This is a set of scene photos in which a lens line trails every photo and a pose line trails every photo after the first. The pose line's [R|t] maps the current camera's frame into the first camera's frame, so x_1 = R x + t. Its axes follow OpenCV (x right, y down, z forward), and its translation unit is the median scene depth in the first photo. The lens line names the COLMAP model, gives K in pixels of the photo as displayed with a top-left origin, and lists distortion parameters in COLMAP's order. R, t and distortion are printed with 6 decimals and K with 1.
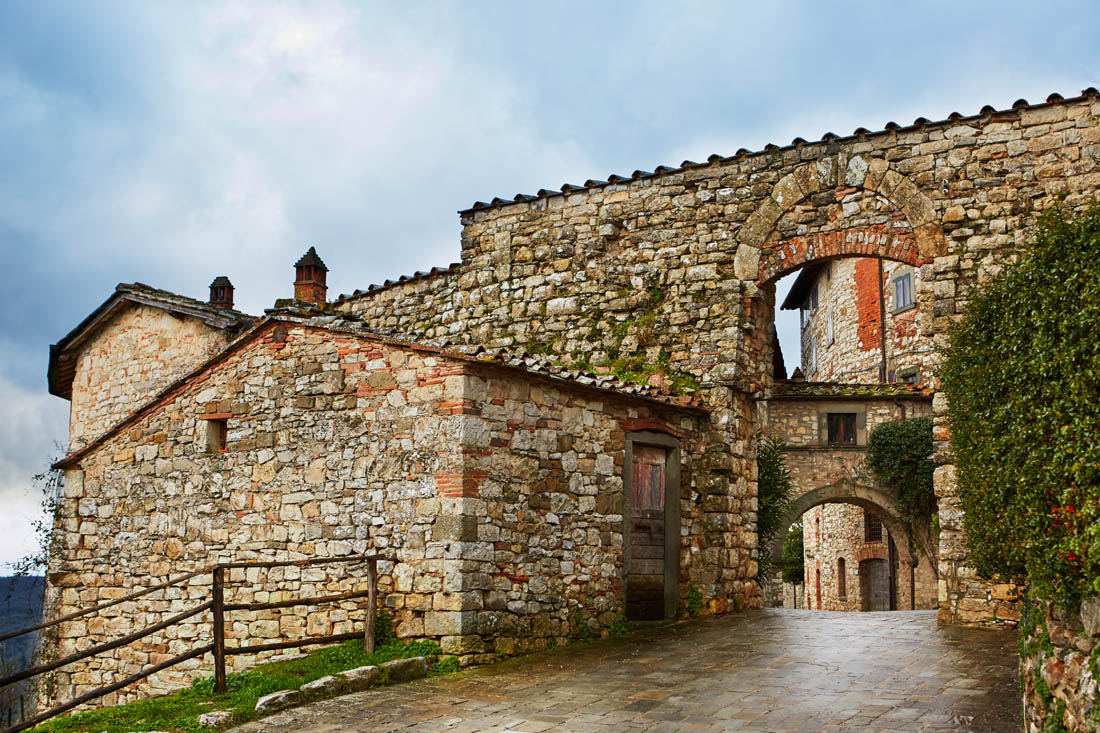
lens RADIAL K [[1336.0, 0, 550.3], [0, 1336.0, 366.7], [0, 0, 1]] dist [-0.004460, 0.000000]
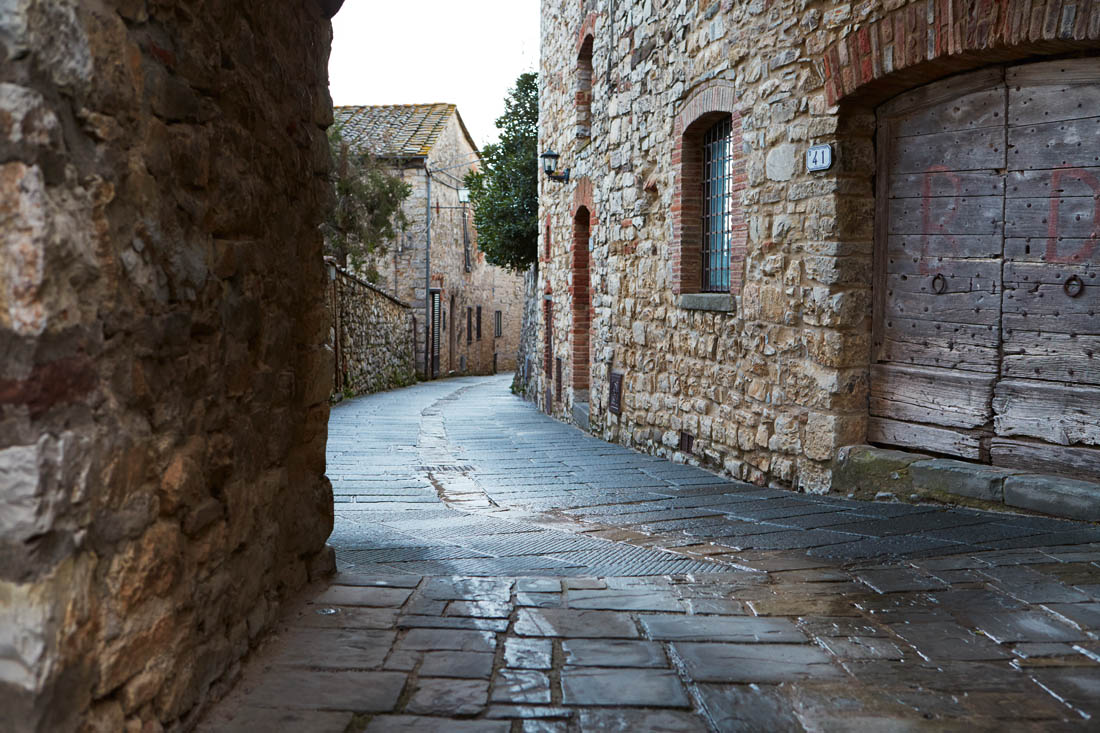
lens RADIAL K [[1204.5, 0, 549.8], [0, 1204.5, 366.4], [0, 0, 1]] dist [-0.001258, 0.000000]
pose [[0.981018, -0.010575, 0.193630, 0.141720], [-0.032805, 0.975071, 0.219455, 0.128927], [-0.191124, -0.221641, 0.956215, 0.741987]]
